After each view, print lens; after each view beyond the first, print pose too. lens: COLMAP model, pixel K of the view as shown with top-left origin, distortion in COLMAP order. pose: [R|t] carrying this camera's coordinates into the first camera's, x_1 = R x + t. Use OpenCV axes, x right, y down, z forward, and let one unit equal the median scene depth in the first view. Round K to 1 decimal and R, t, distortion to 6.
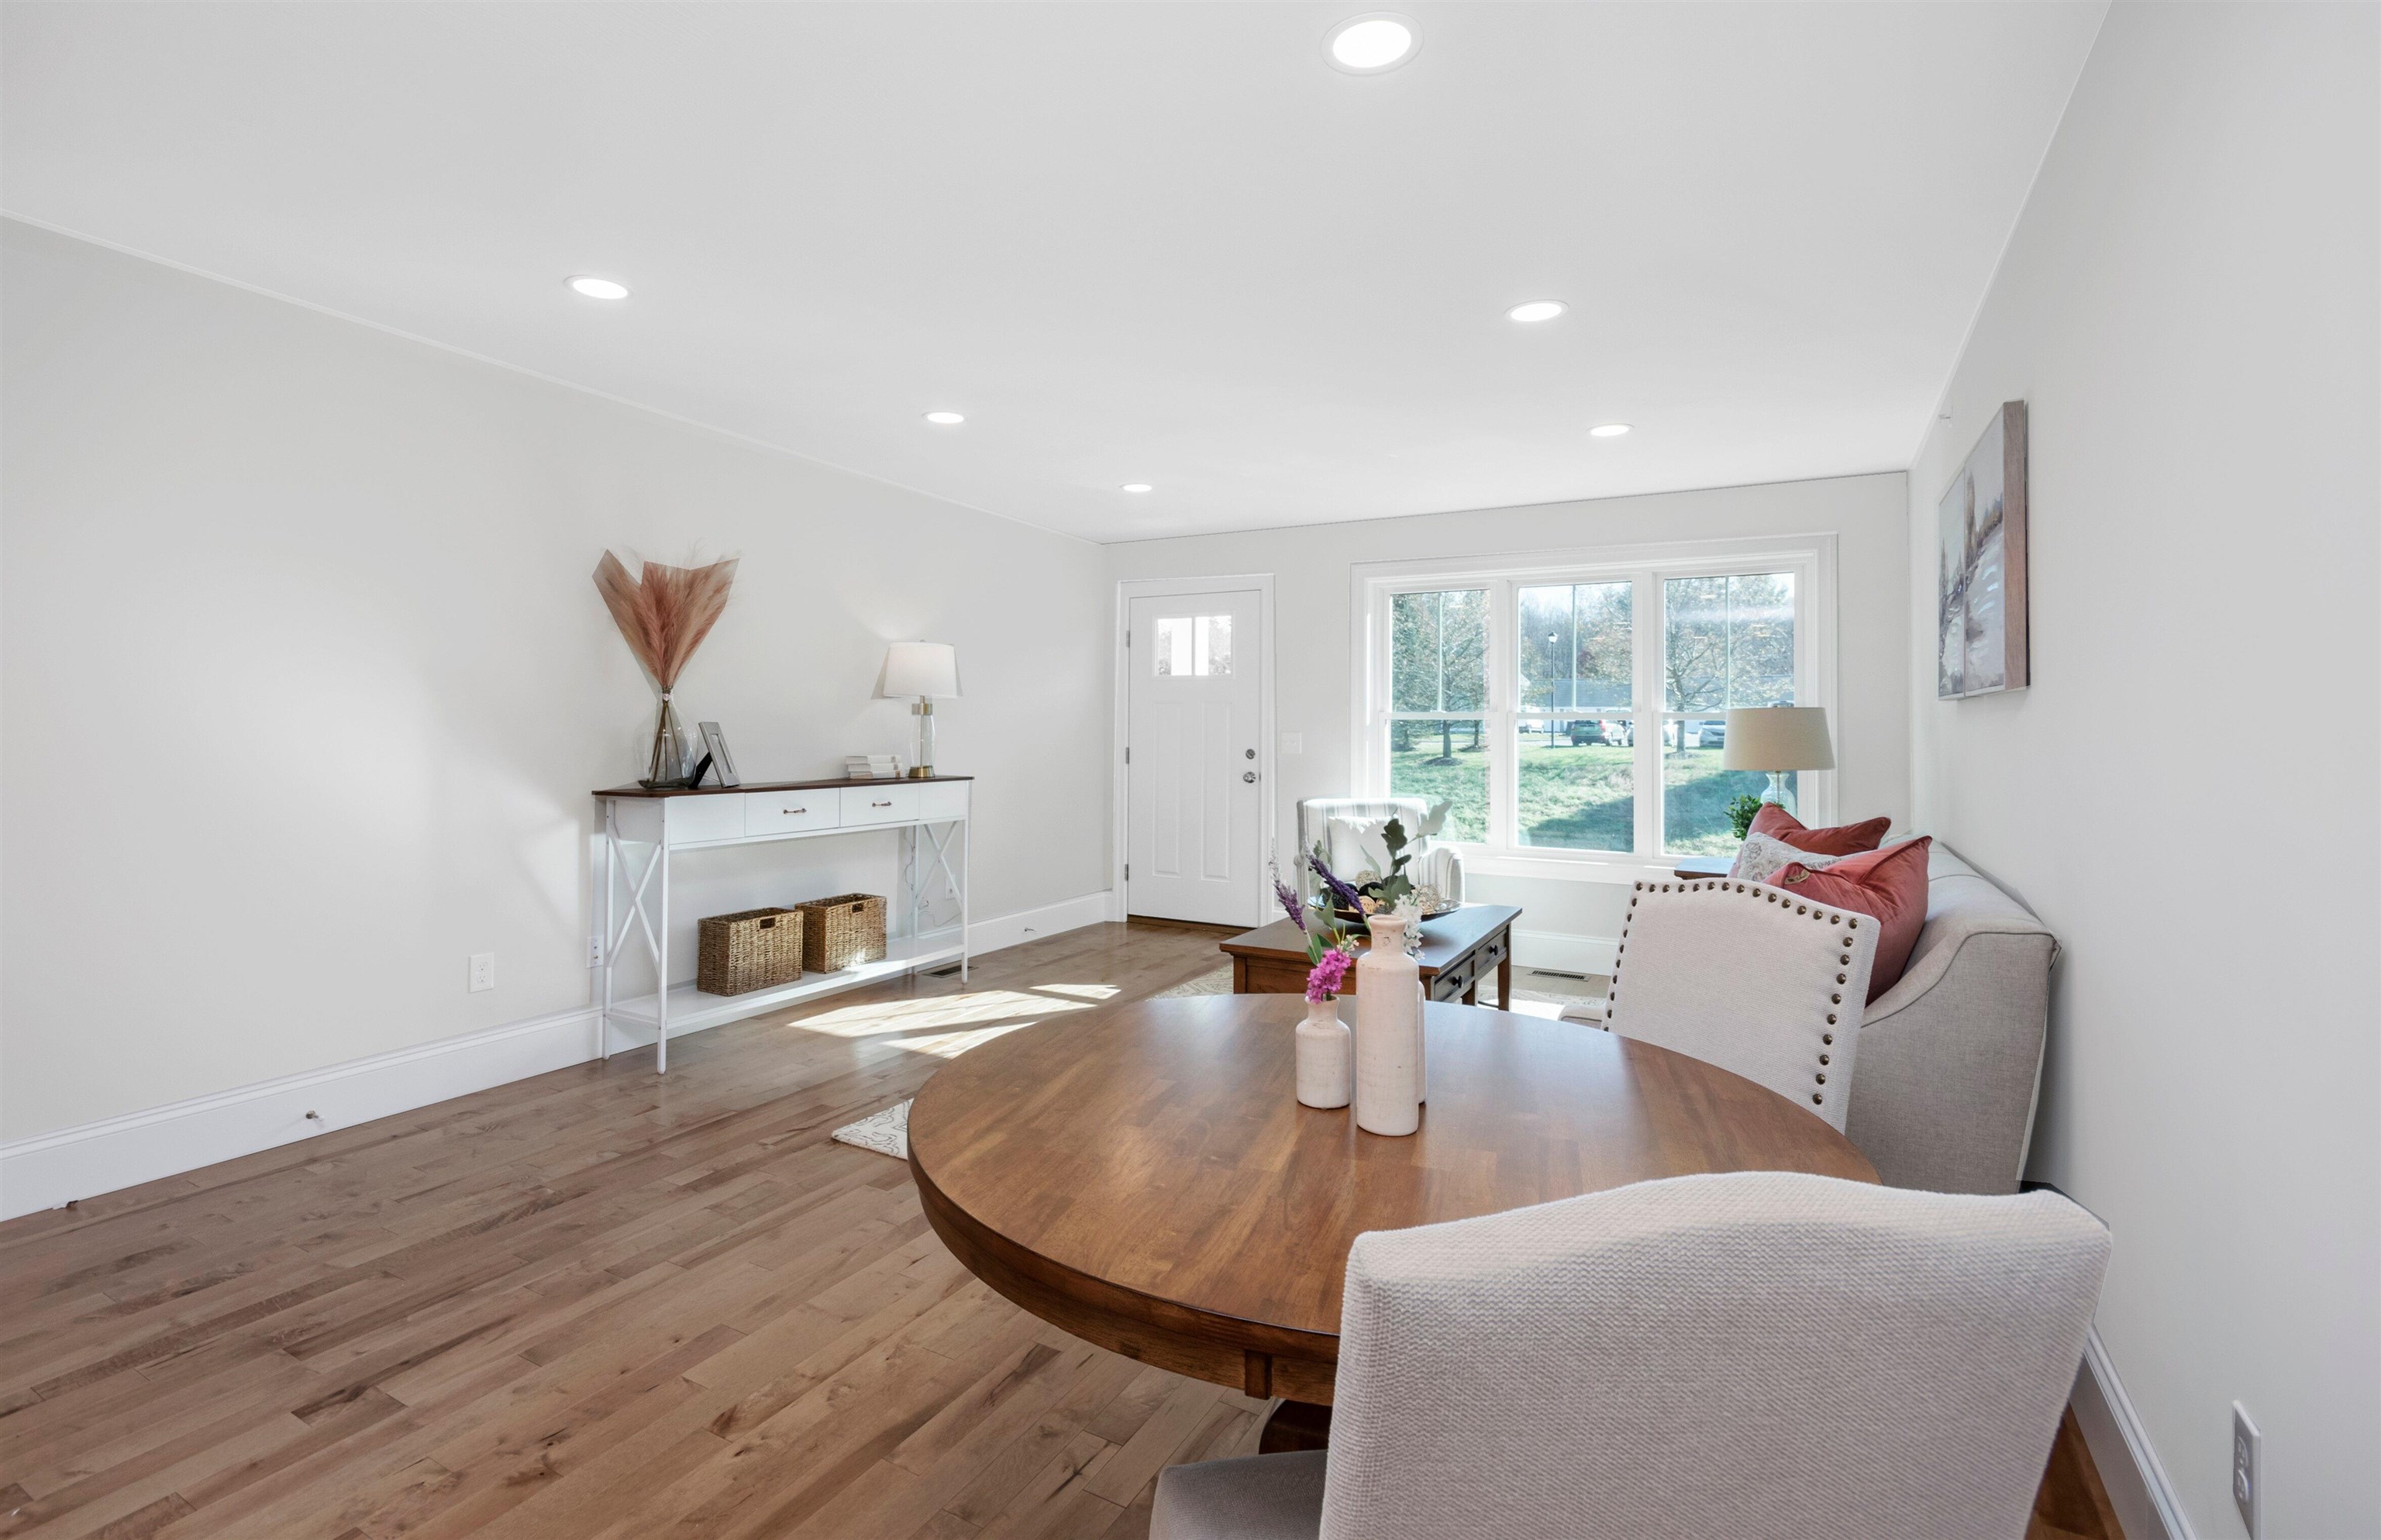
lens RADIAL K [[1084.7, 0, 1190.3], [0, 1084.7, 710.0], [0, 0, 1]] dist [-0.001405, -0.000035]
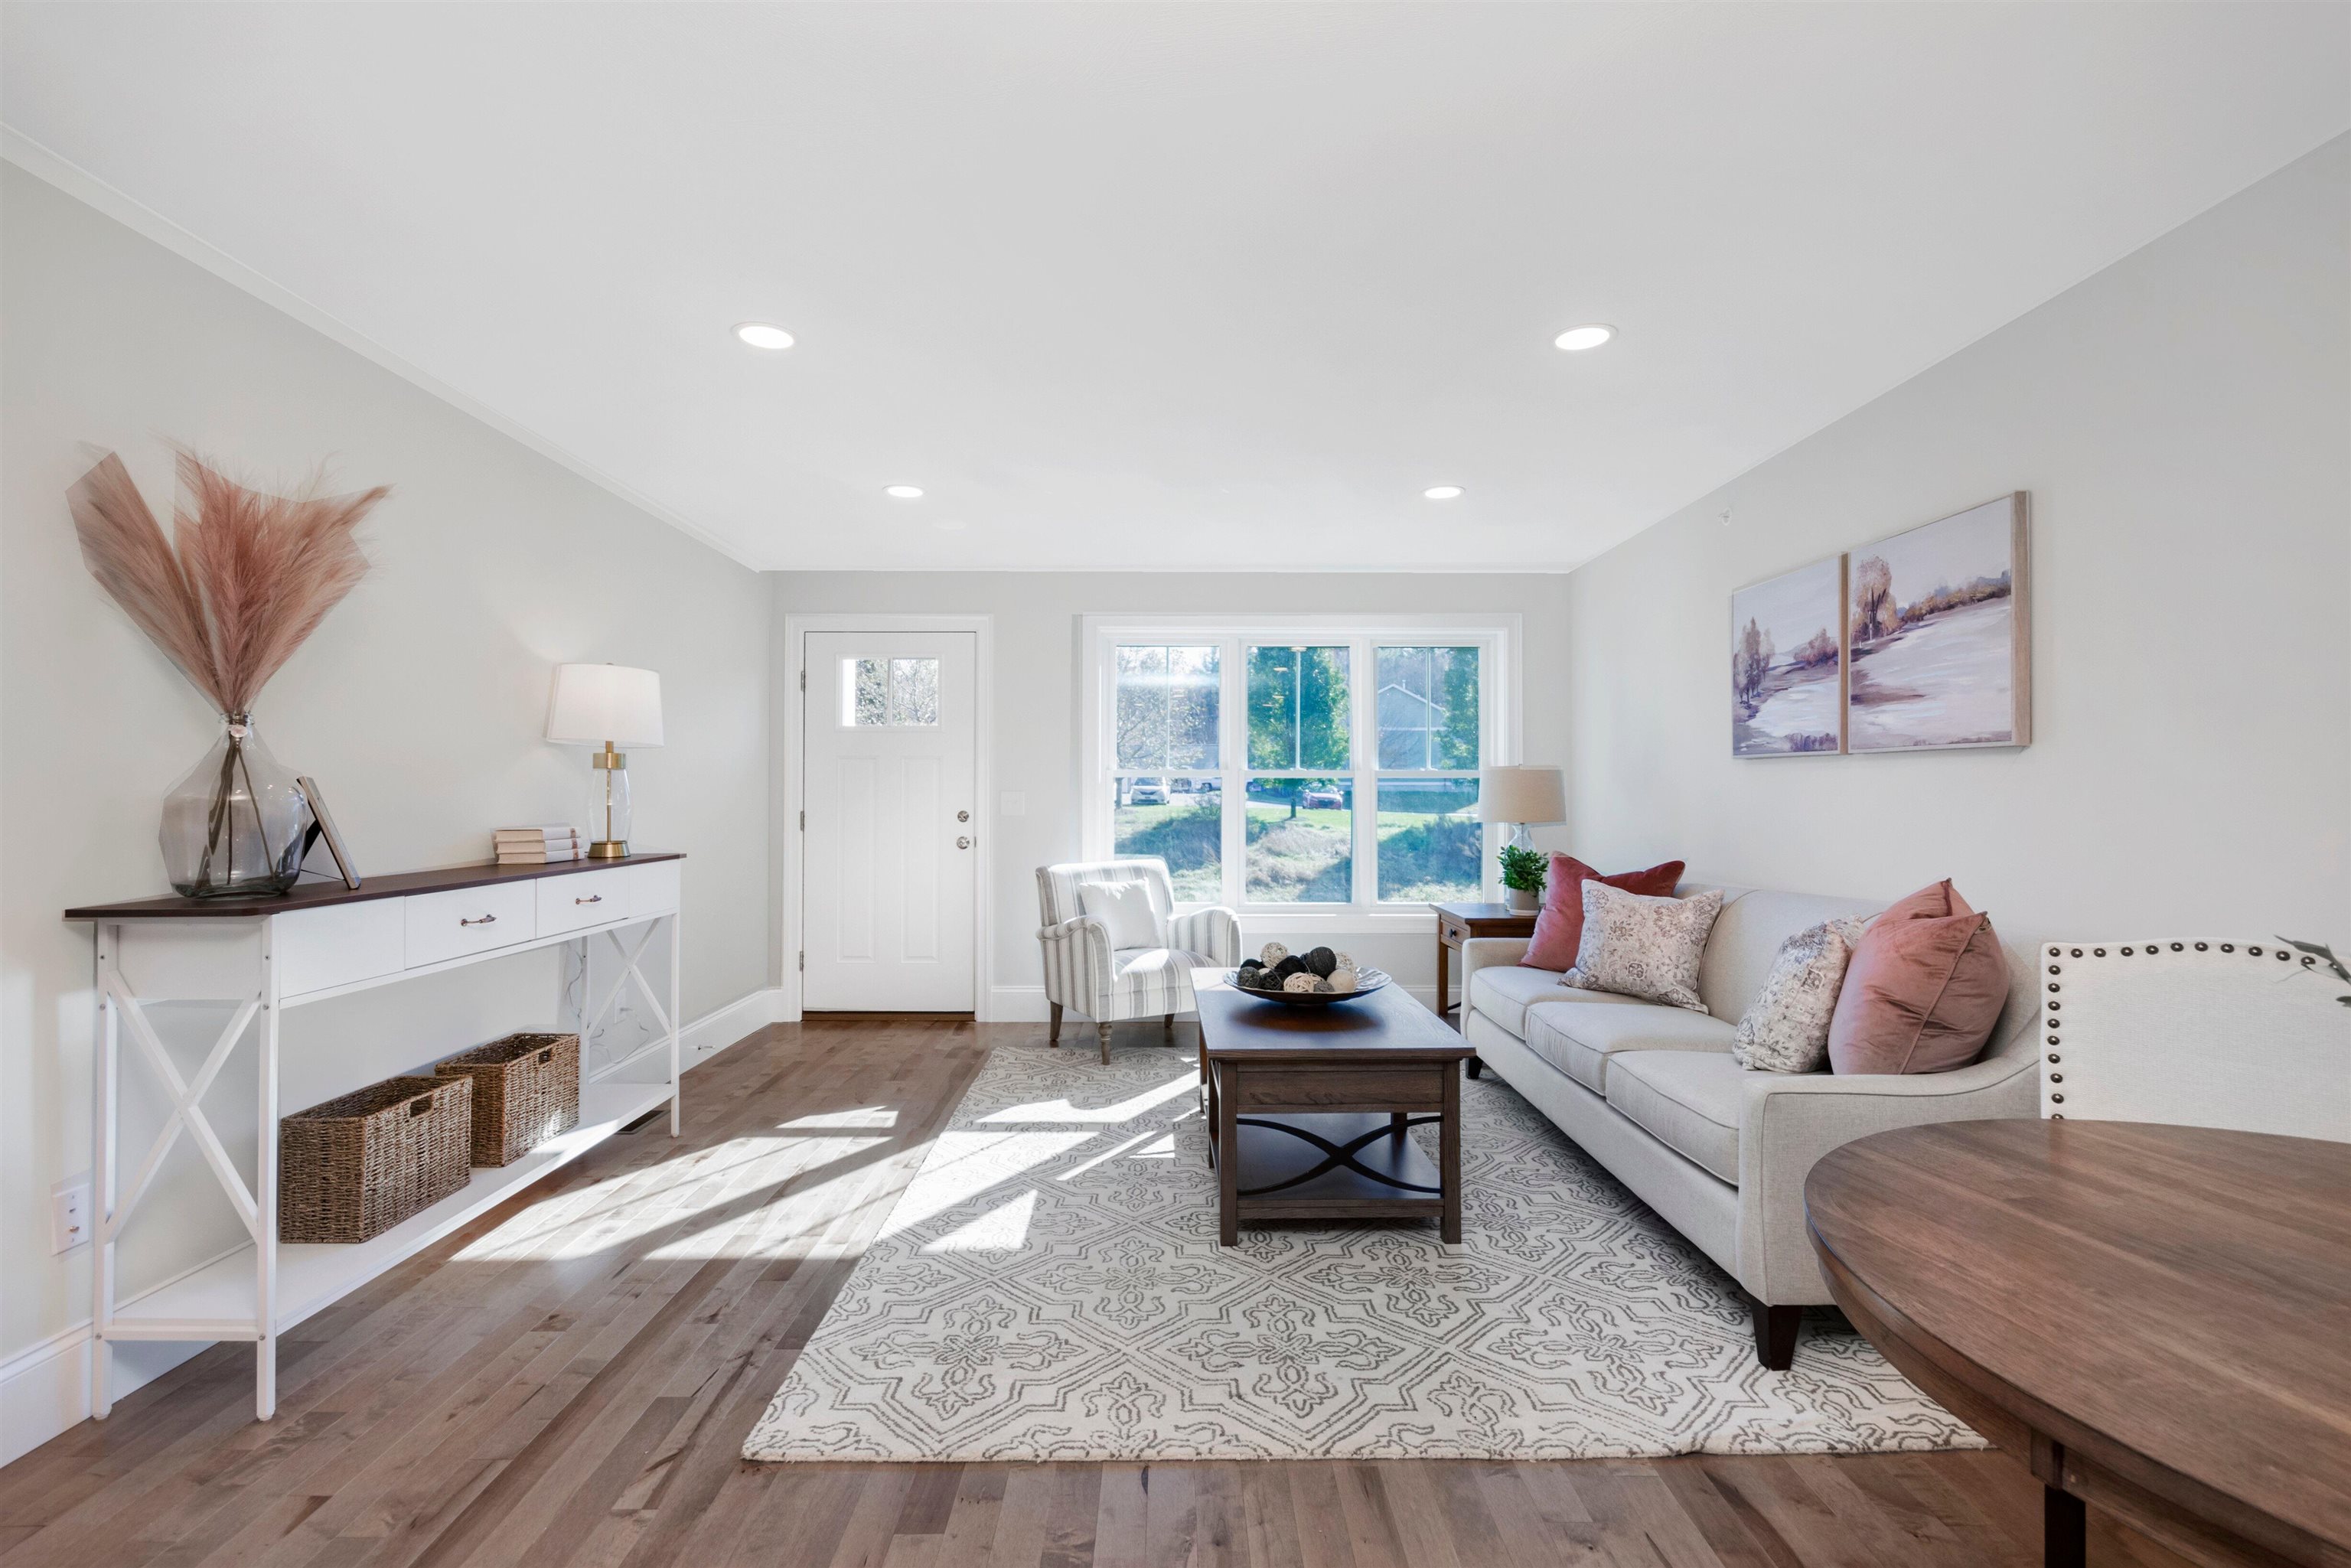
lens RADIAL K [[1002.8, 0, 1175.5], [0, 1002.8, 784.0], [0, 0, 1]] dist [-0.001826, -0.000113]
pose [[0.870384, -0.003083, 0.492364, -0.295282], [-0.002275, 0.999945, 0.010284, 0.007295], [-0.492368, -0.010072, 0.870329, 0.295770]]
